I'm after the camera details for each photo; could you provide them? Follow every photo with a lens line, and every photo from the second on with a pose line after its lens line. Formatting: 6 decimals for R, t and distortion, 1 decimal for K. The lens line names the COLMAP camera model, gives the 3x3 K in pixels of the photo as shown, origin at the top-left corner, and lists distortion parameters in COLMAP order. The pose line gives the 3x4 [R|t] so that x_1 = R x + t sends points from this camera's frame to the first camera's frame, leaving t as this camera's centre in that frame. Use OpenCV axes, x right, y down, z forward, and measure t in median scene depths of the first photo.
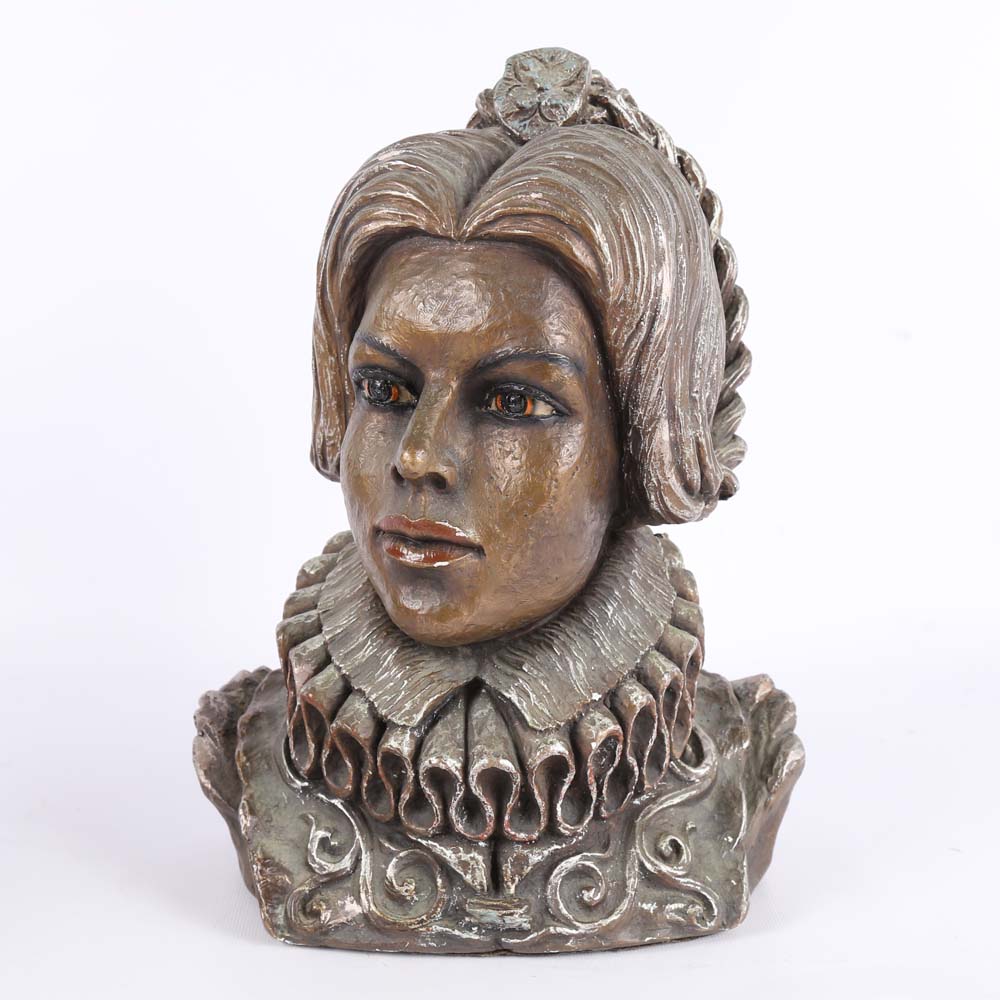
lens RADIAL K [[1655.4, 0, 493.0], [0, 1655.4, 503.1], [0, 0, 1]] dist [-0.036368, 0.000000]
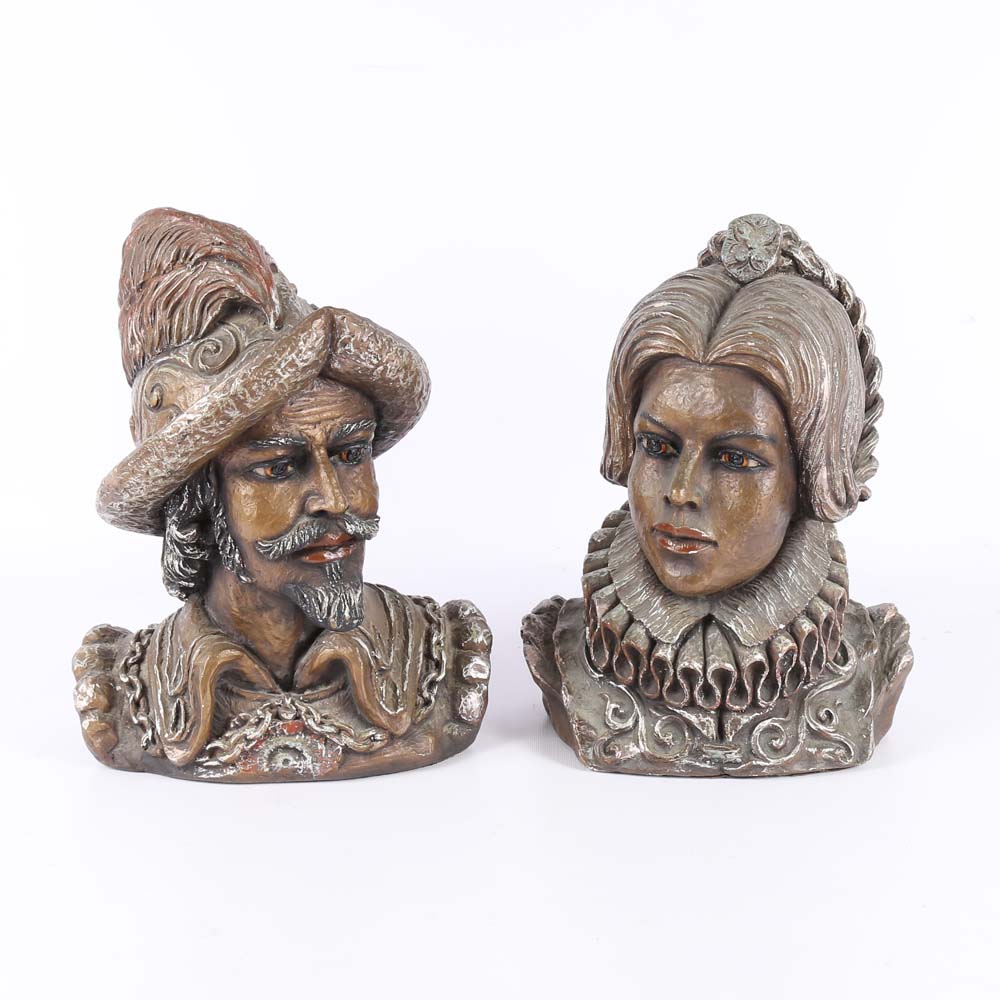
lens RADIAL K [[2638.2, 0, 507.7], [0, 2638.2, 500.0], [0, 0, 1]] dist [0.106680, 0.000000]
pose [[0.999581, 0.002159, -0.028871, -0.137122], [0.001328, 0.992747, 0.120216, -0.329794], [0.028921, -0.120203, 0.992328, -1.638915]]
